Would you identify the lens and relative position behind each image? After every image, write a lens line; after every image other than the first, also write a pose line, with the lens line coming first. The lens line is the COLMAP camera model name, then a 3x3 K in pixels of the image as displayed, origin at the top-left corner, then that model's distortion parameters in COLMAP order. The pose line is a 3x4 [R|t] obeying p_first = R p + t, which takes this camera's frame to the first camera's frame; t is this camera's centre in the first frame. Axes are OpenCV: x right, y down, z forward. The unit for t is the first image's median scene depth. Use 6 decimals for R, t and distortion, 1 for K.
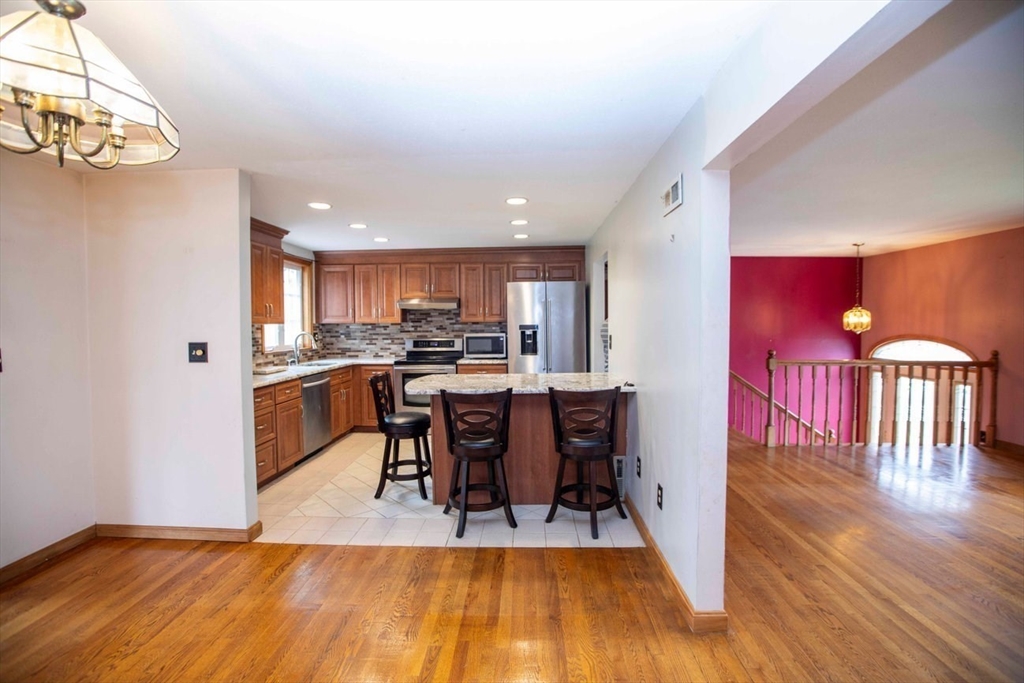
lens RADIAL K [[474.6, 0, 507.8], [0, 474.6, 337.1], [0, 0, 1]] dist [-0.027727, 0.009034]
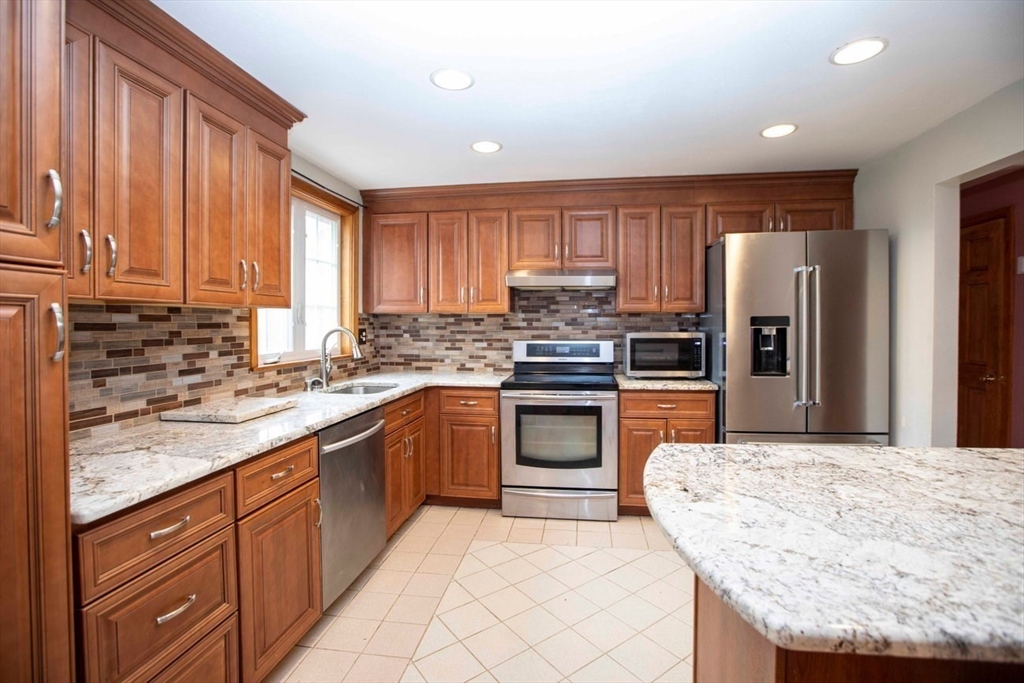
lens RADIAL K [[474.6, 0, 532.4], [0, 474.6, 328.5], [0, 0, 1]] dist [-0.027727, 0.009034]
pose [[0.998028, 0.007821, -0.062280, -0.166849], [-0.008971, 0.999794, -0.018196, -0.001087], [0.062125, 0.018719, 0.997893, 0.447749]]
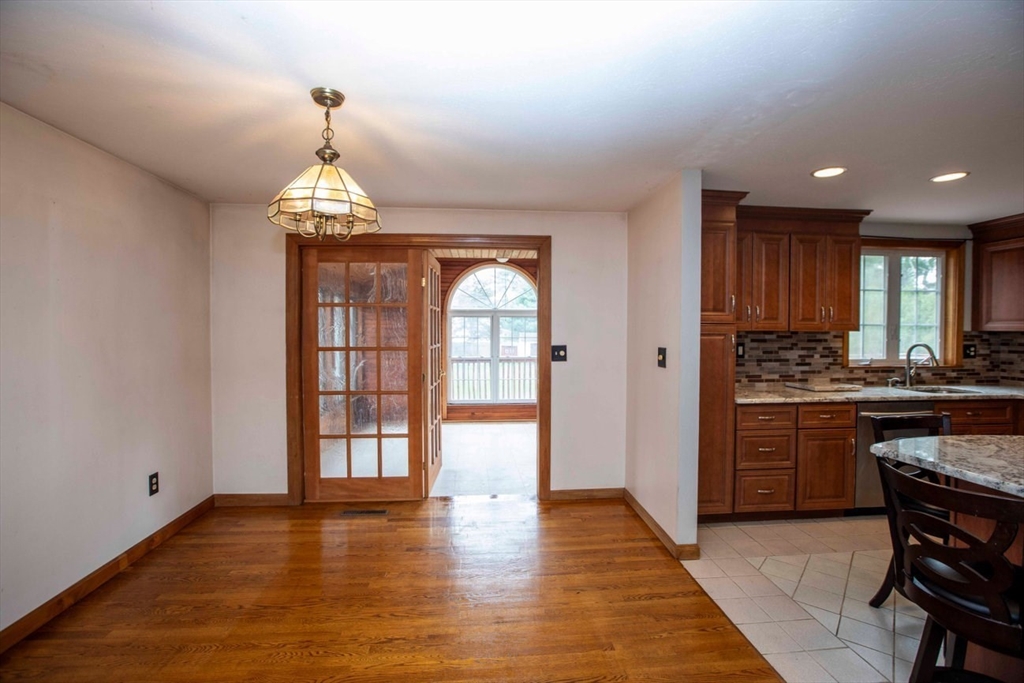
lens RADIAL K [[474.6, 0, 509.5], [0, 474.6, 342.4], [0, 0, 1]] dist [-0.027727, 0.009034]
pose [[0.154731, 0.035447, -0.987321, 0.164715], [-0.035593, 0.998907, 0.030285, -0.010055], [0.987315, 0.030456, 0.155824, 0.254709]]
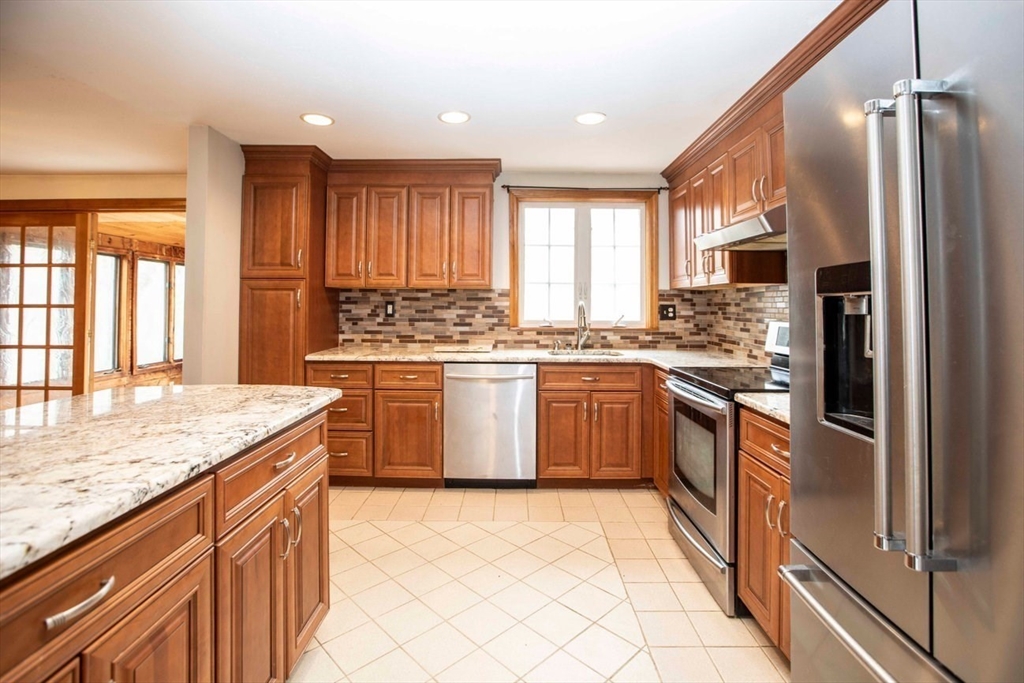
lens RADIAL K [[474.6, 0, 495.3], [0, 474.6, 297.6], [0, 0, 1]] dist [-0.027727, 0.009034]
pose [[0.040496, -0.008731, -0.999142, 0.206696], [-0.036855, 0.999268, -0.010225, -0.004482], [0.998500, 0.037237, 0.040144, 0.804243]]
